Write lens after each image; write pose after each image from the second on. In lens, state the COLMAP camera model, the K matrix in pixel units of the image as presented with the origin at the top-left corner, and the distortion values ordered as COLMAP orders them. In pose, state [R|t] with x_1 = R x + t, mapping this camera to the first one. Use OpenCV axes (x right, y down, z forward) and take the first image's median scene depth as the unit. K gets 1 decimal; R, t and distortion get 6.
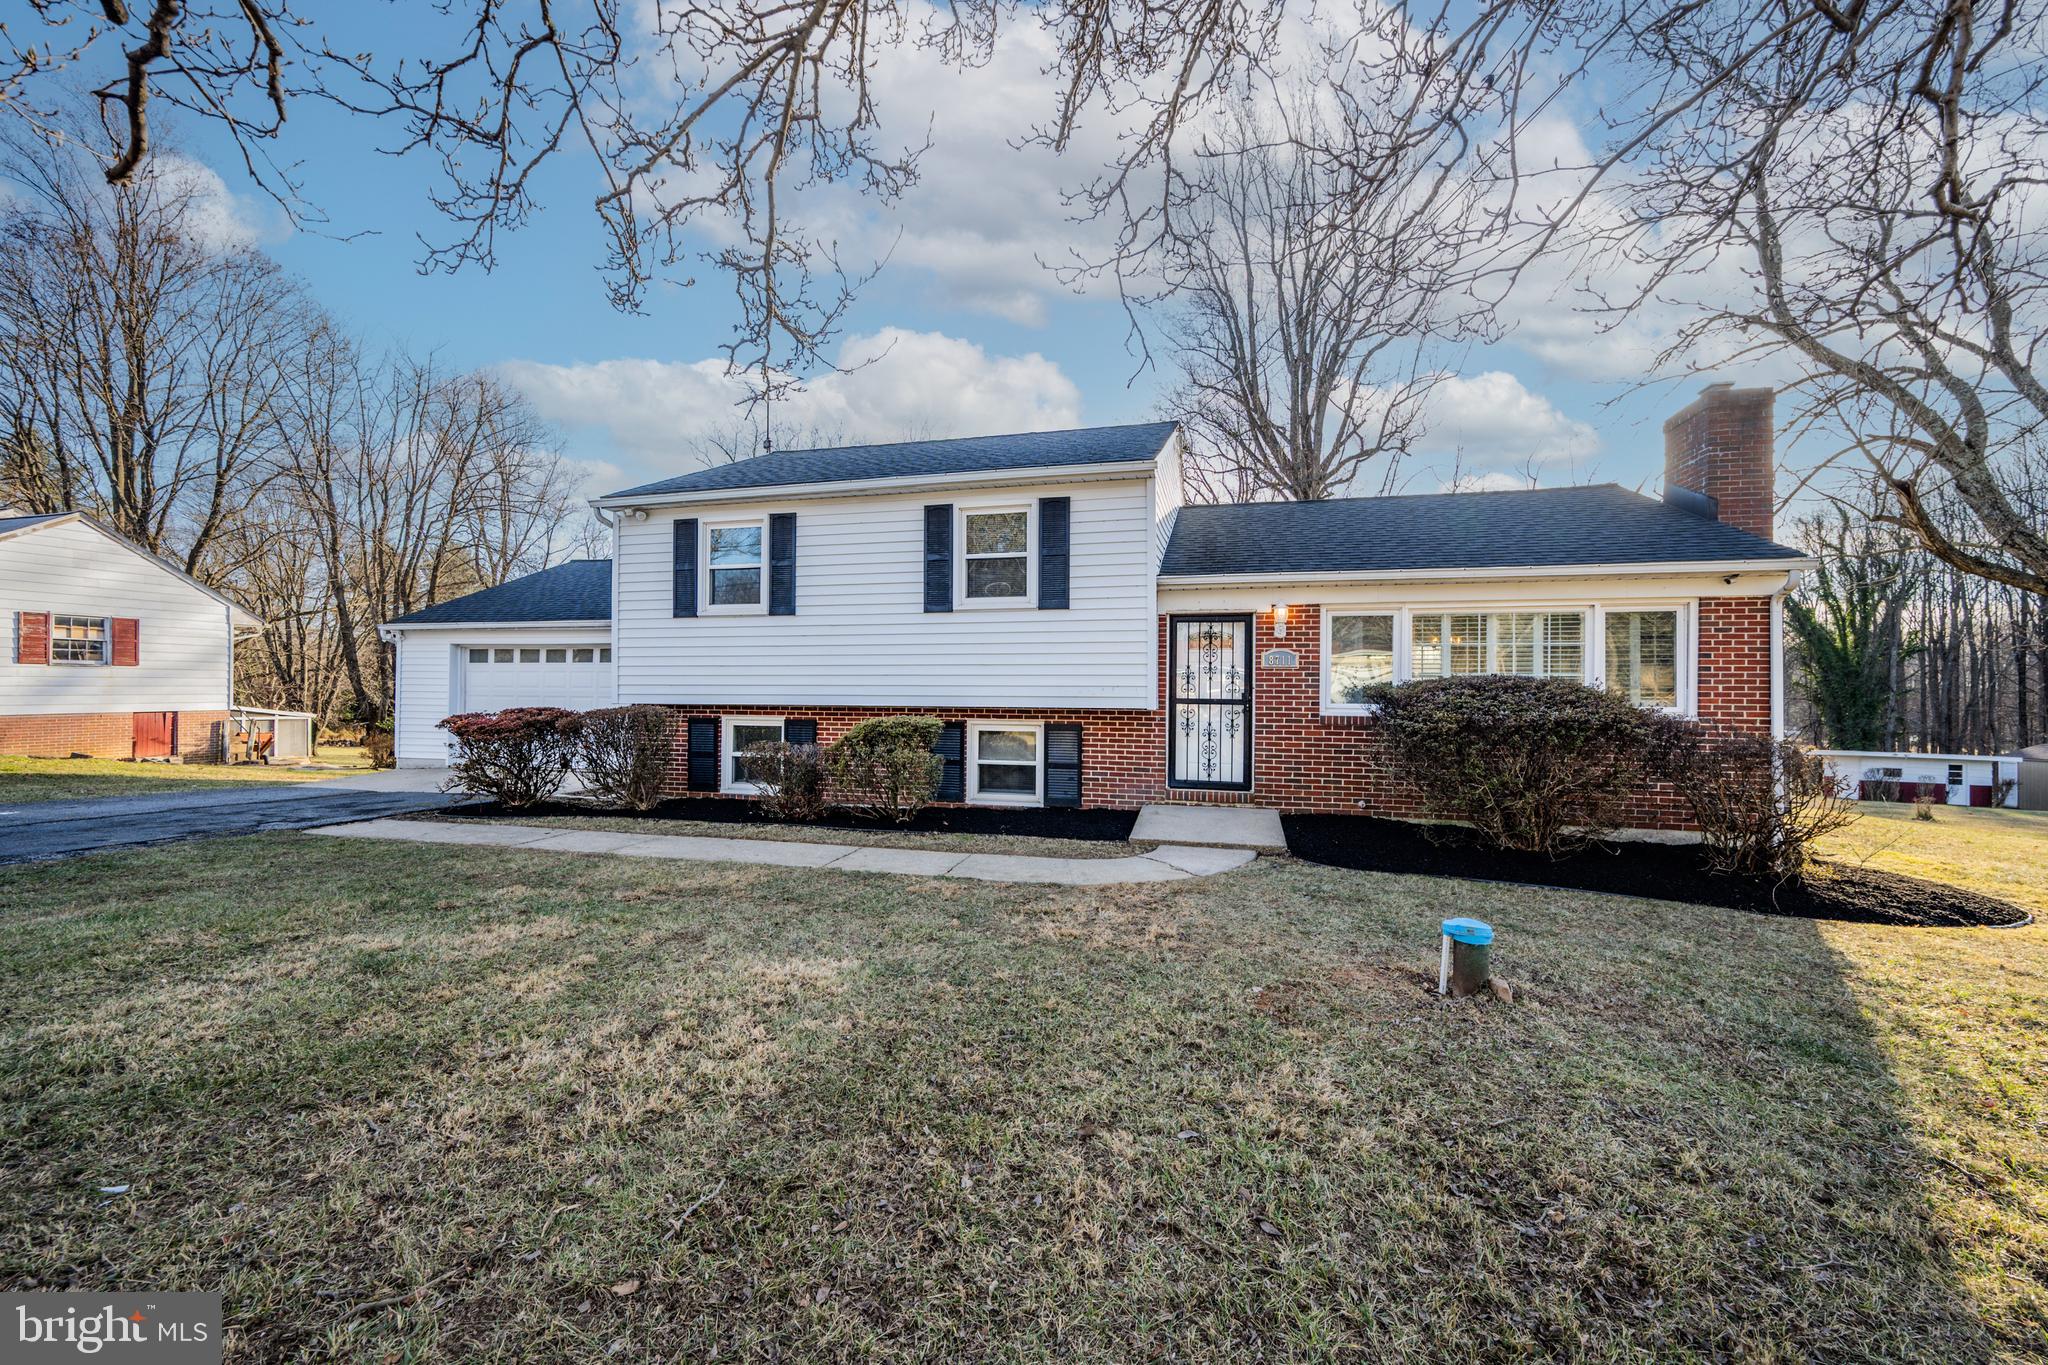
lens RADIAL K [[848.5, 0, 1024.0], [0, 848.5, 682.5], [0, 0, 1]] dist [0.002014, -0.000035]
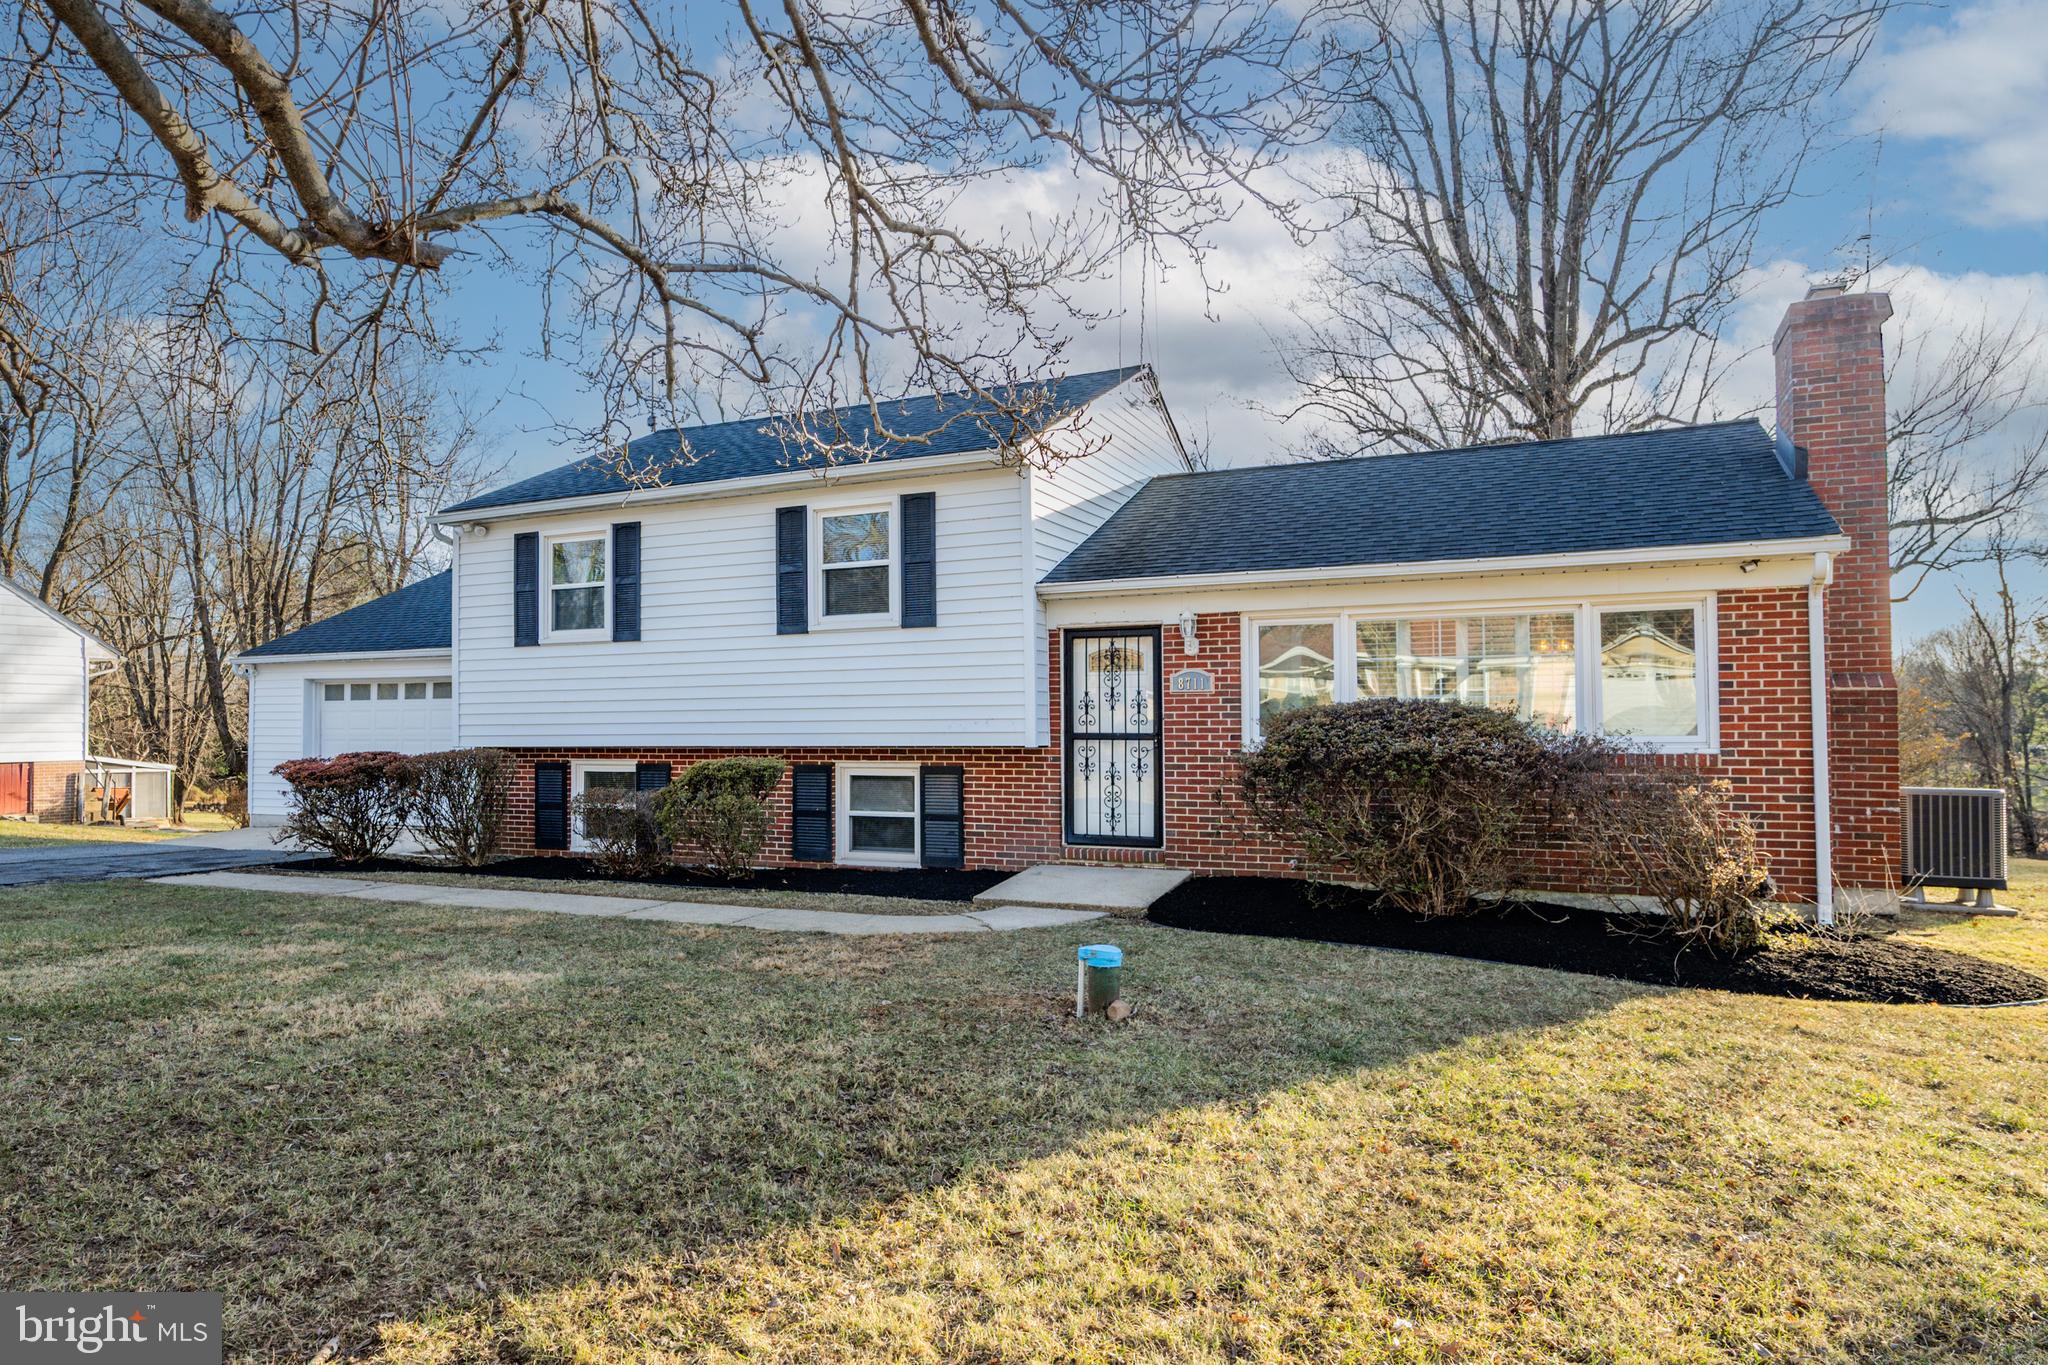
lens RADIAL K [[1585.0, 0, 1024.0], [0, 1585.0, 682.5], [0, 0, 1]] dist [-0.003322, 0.002173]
pose [[0.975676, -0.018578, -0.218430, 0.462535], [0.014502, 0.999690, -0.020249, 0.000416], [0.218738, 0.016589, 0.975643, -0.478977]]
